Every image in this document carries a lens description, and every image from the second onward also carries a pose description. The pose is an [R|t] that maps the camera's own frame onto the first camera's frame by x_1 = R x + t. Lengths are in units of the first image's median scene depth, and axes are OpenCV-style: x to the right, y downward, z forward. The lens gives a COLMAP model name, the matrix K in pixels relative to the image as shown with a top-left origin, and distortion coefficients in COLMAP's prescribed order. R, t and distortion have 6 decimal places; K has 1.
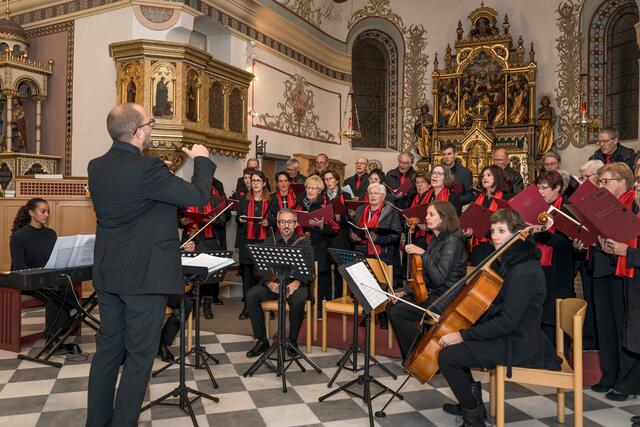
lens RADIAL K [[530.1, 0, 319.9], [0, 530.1, 194.7], [0, 0, 1]] dist [0.001769, -0.004451]
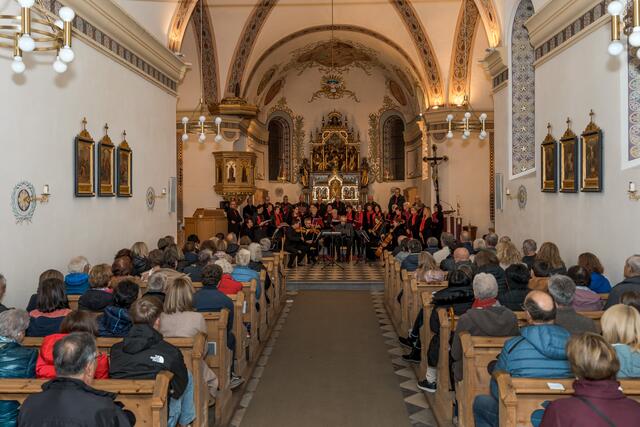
lens RADIAL K [[530.1, 0, 319.9], [0, 530.1, 194.7], [0, 0, 1]] dist [0.001769, -0.004451]
pose [[0.913129, -0.019021, 0.407226, -0.564727], [0.015573, 0.999809, 0.011779, -0.066692], [-0.407372, -0.004414, 0.913252, -0.799246]]
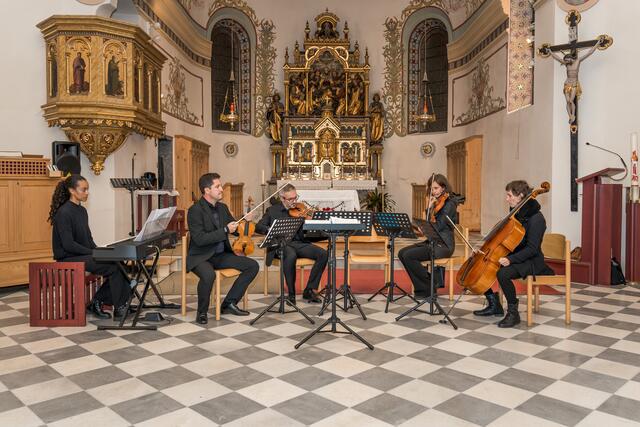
lens RADIAL K [[521.3, 0, 319.7], [0, 521.3, 200.4], [0, 0, 1]] dist [-0.003643, -0.002015]
pose [[0.899986, -0.025108, 0.435196, -0.217504], [0.004981, 0.998867, 0.047328, 0.003004], [-0.435891, -0.040427, 0.899091, -0.034807]]
